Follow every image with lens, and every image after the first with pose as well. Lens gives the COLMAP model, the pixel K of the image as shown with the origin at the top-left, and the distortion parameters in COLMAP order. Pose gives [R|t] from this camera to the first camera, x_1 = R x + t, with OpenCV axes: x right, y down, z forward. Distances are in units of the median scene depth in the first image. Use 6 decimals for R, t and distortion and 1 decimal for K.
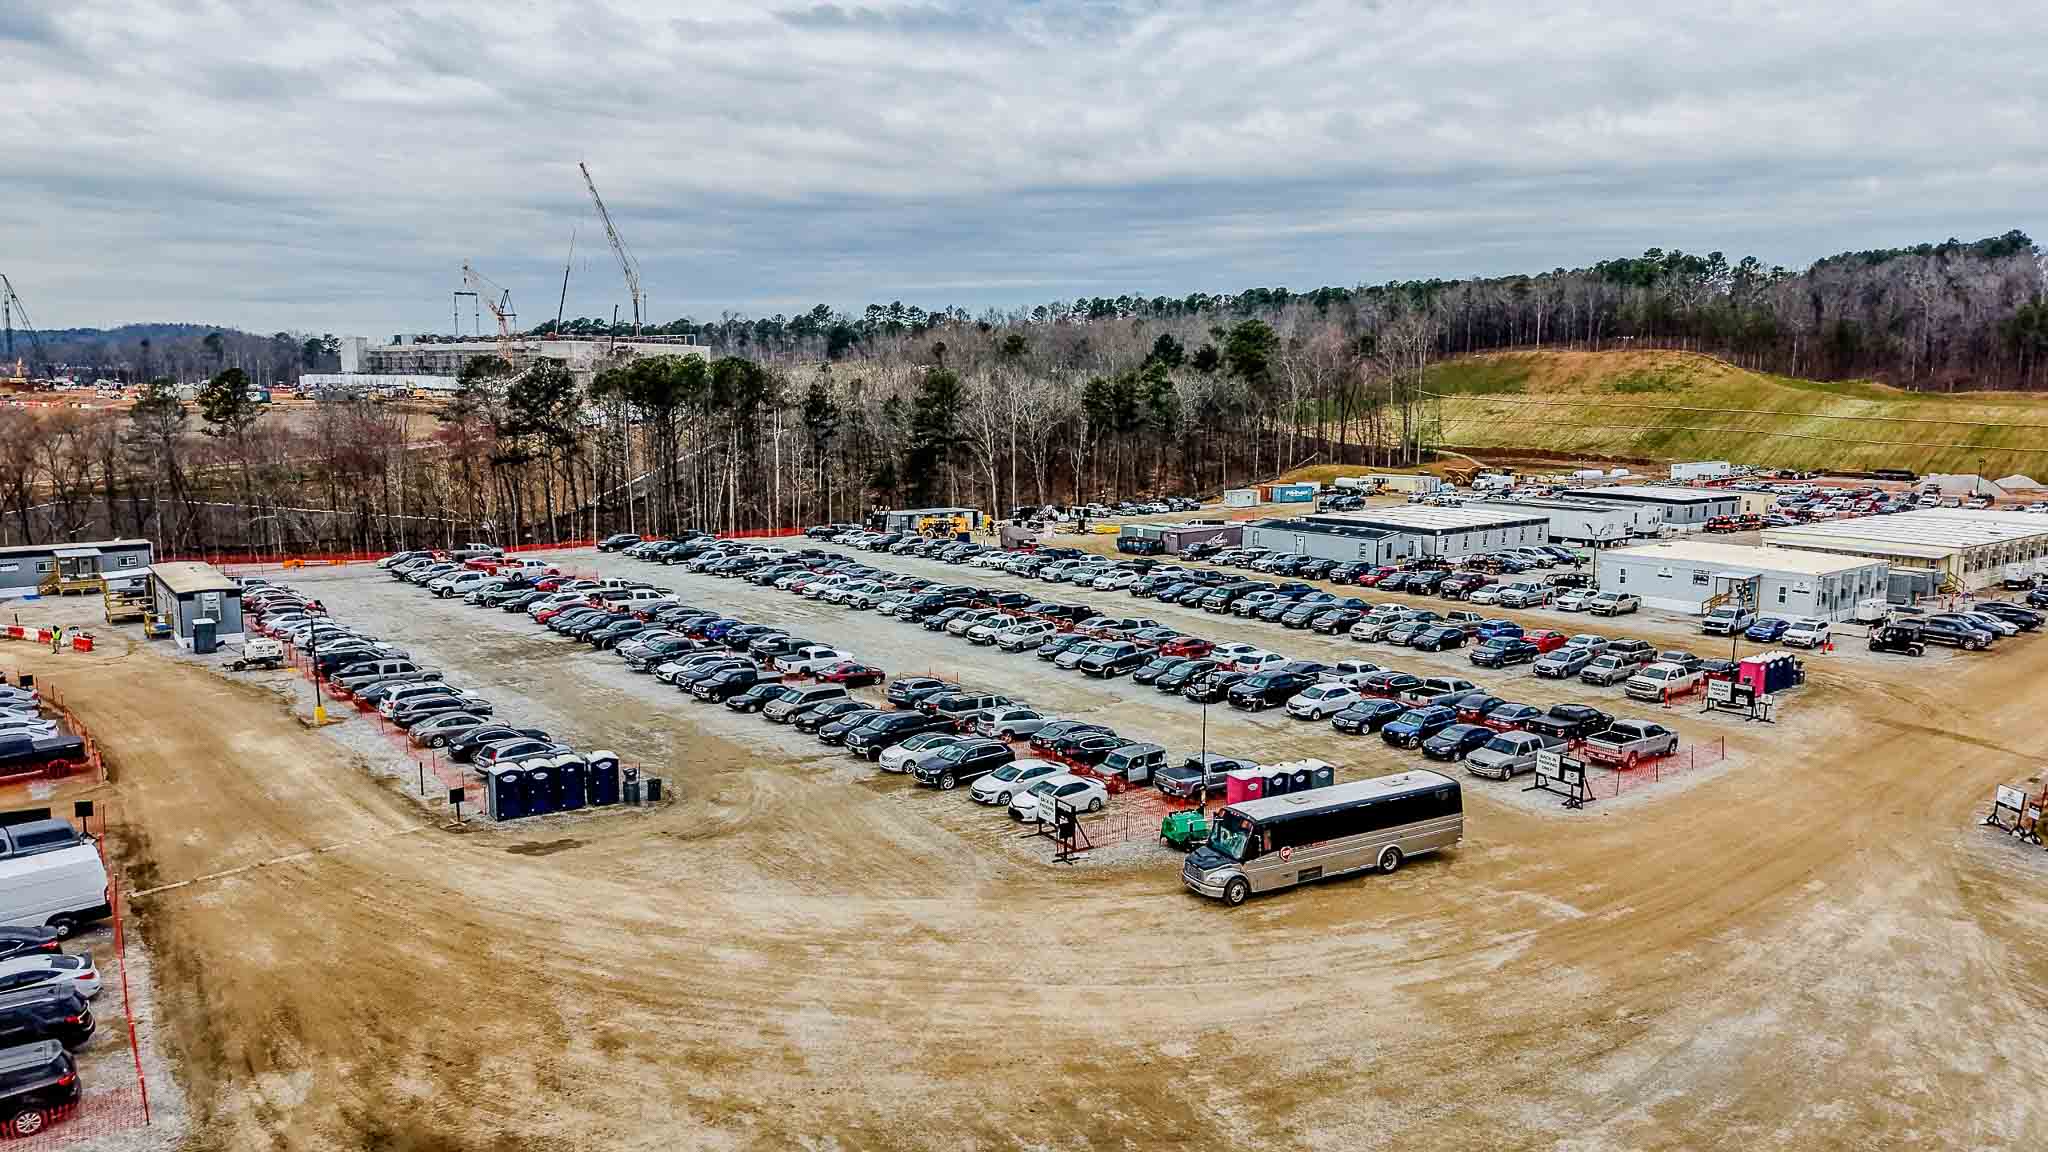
lens RADIAL K [[1397.5, 0, 1024.0], [0, 1397.5, 570.9], [0, 0, 1]] dist [0.006755, -0.008546]
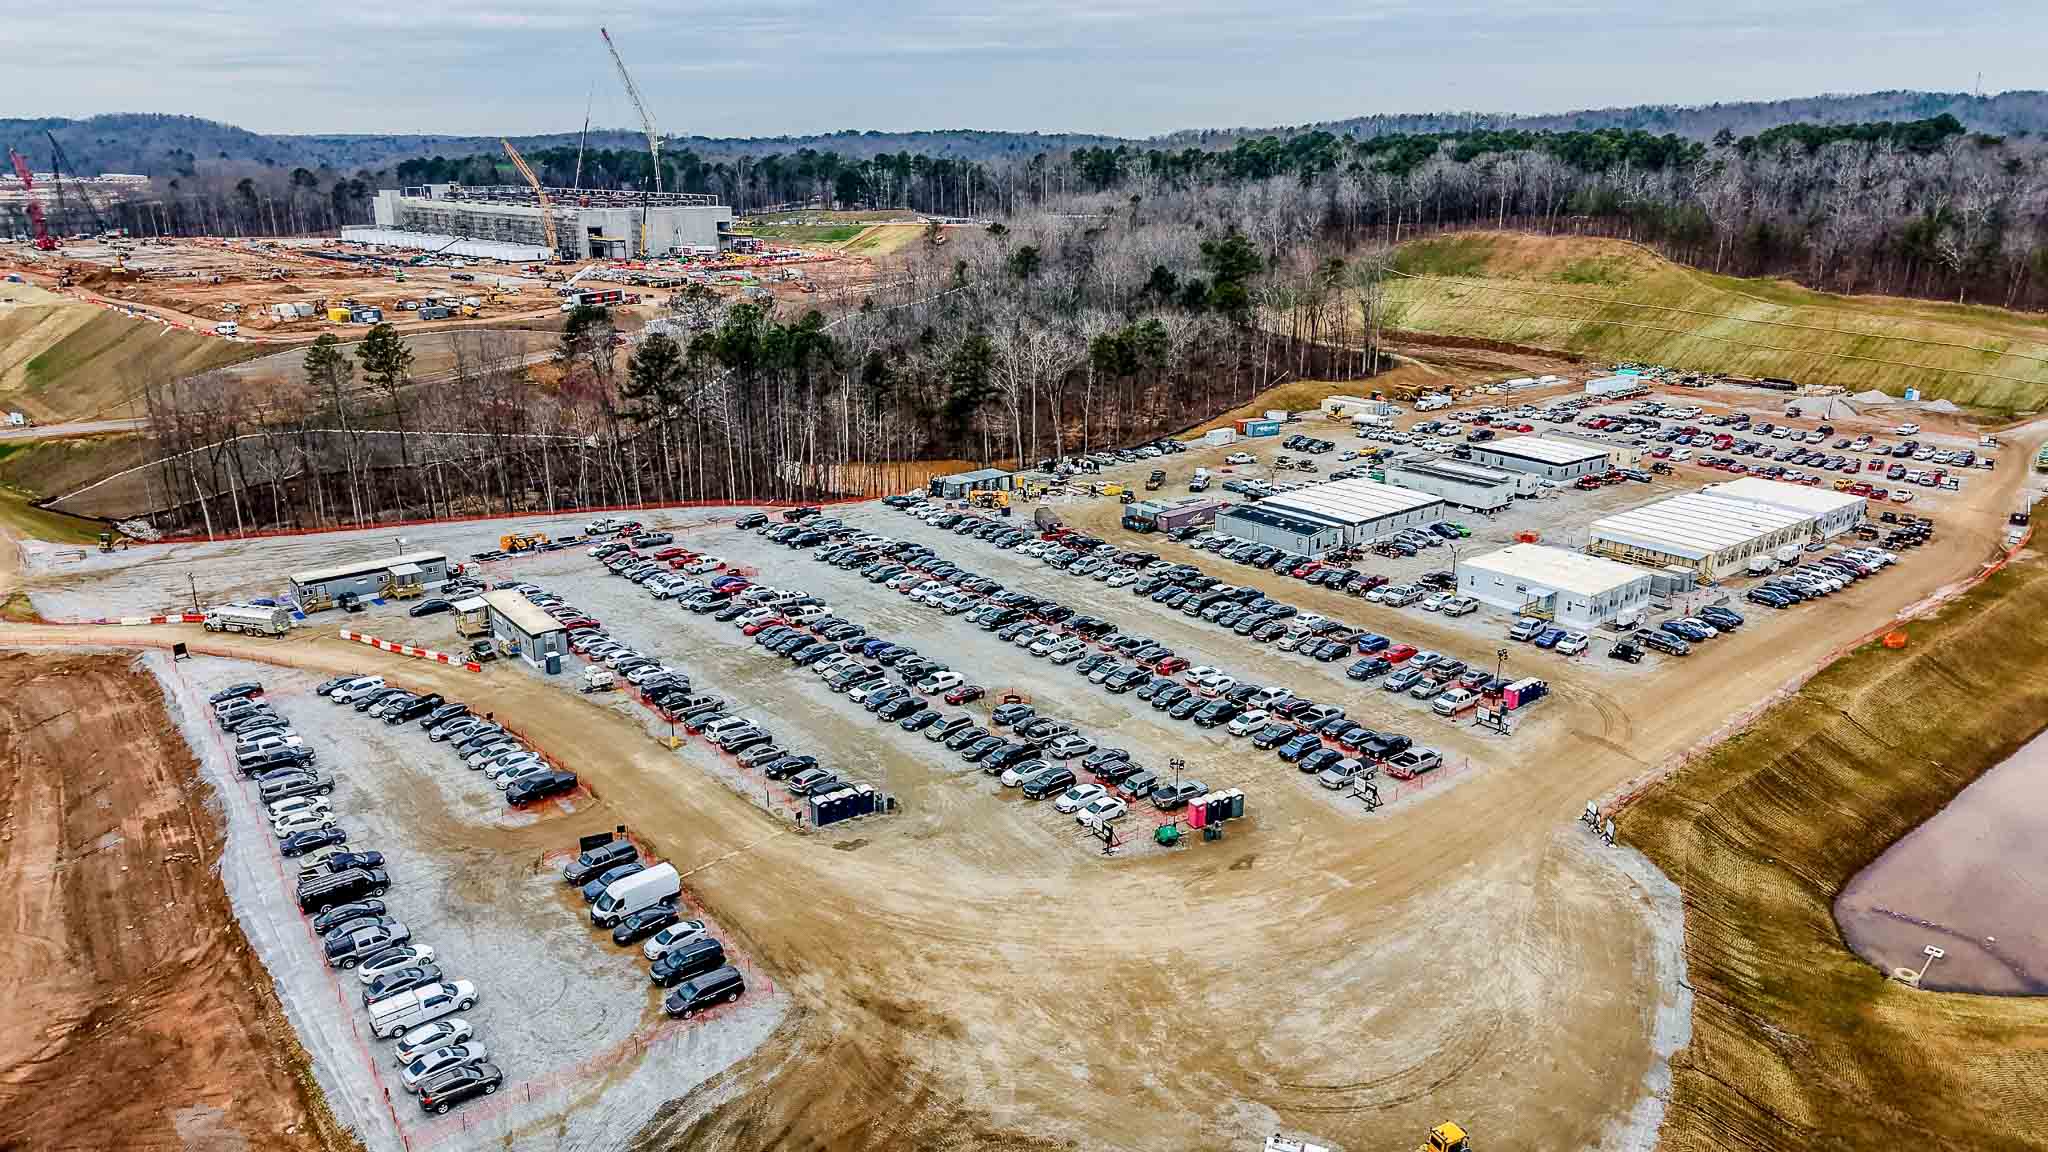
lens RADIAL K [[1397.5, 0, 1025.6], [0, 1397.5, 579.1], [0, 0, 1]] dist [0.006755, -0.008546]
pose [[0.999961, -0.003018, 0.008328, -0.065227], [0.001635, 0.986892, 0.161375, -0.316386], [-0.008706, -0.161355, 0.986858, -0.581963]]
